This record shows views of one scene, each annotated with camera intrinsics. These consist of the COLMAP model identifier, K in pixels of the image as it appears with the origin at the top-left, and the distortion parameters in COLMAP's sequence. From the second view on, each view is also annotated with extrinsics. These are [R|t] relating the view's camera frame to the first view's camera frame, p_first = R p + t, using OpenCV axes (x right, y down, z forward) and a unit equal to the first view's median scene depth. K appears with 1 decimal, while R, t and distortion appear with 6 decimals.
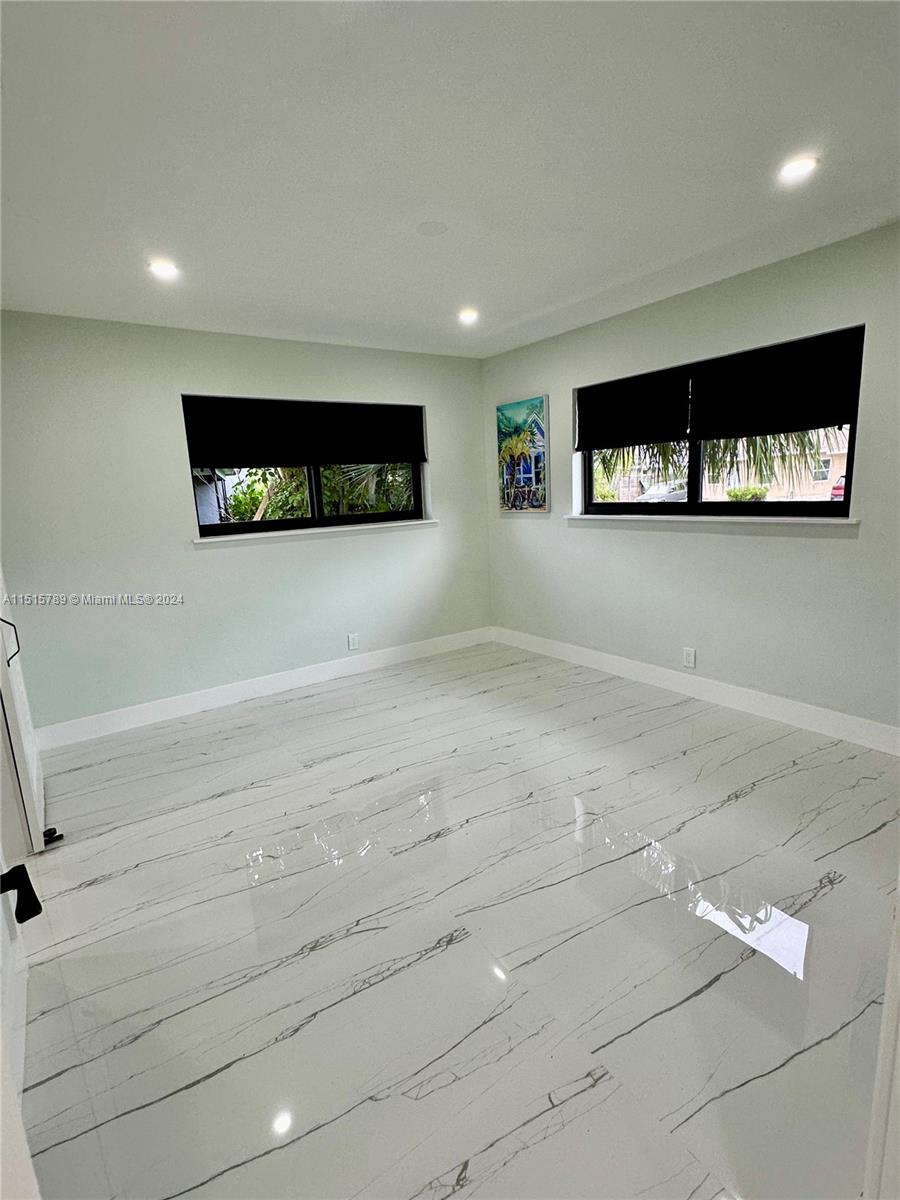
lens RADIAL K [[572.3, 0, 448.9], [0, 572.3, 599.6], [0, 0, 1]] dist [-0.003075, 0.000337]
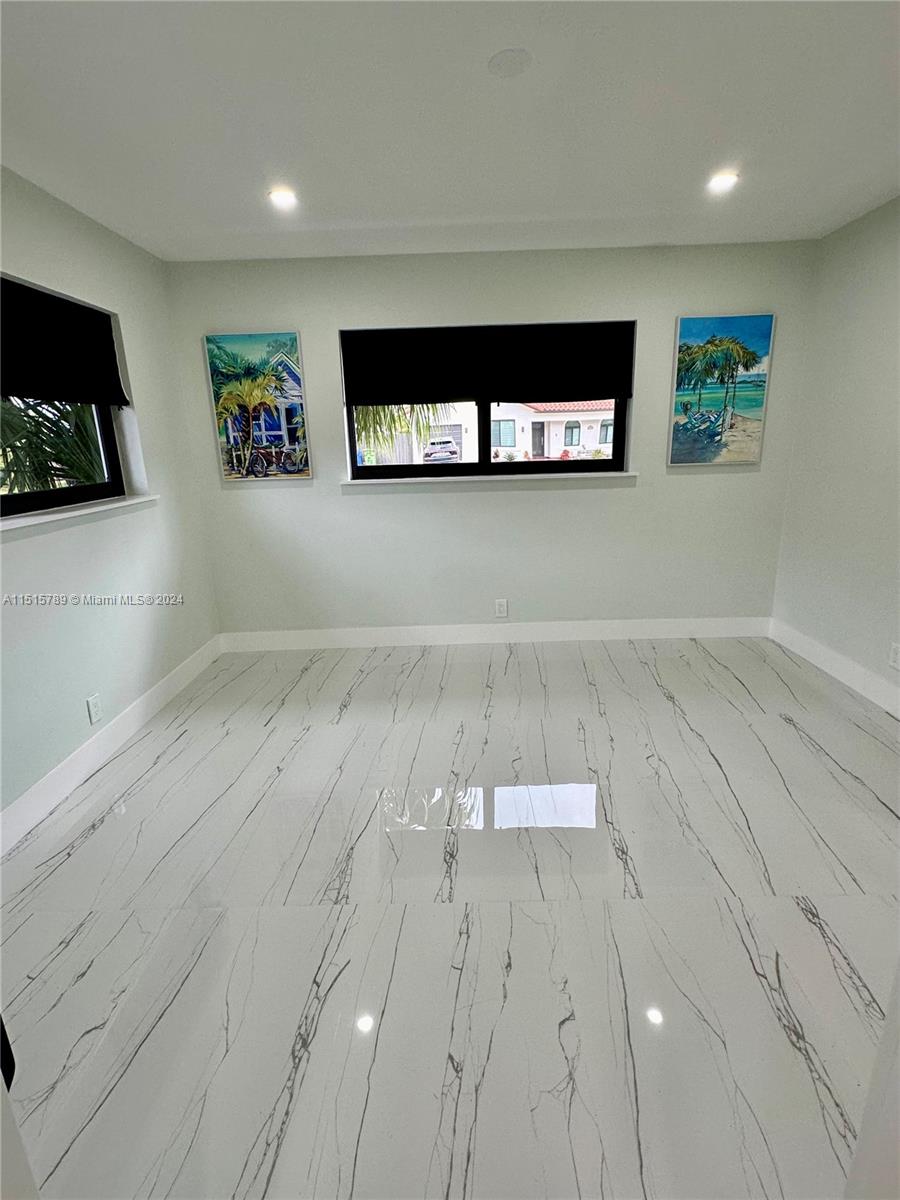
lens RADIAL K [[572.3, 0, 448.9], [0, 572.3, 599.6], [0, 0, 1]] dist [-0.003075, 0.000337]
pose [[0.581438, -0.192453, 0.790501, -0.391935], [0.158234, 0.979816, 0.122157, -0.049661], [-0.798055, 0.054057, 0.600155, 0.346930]]
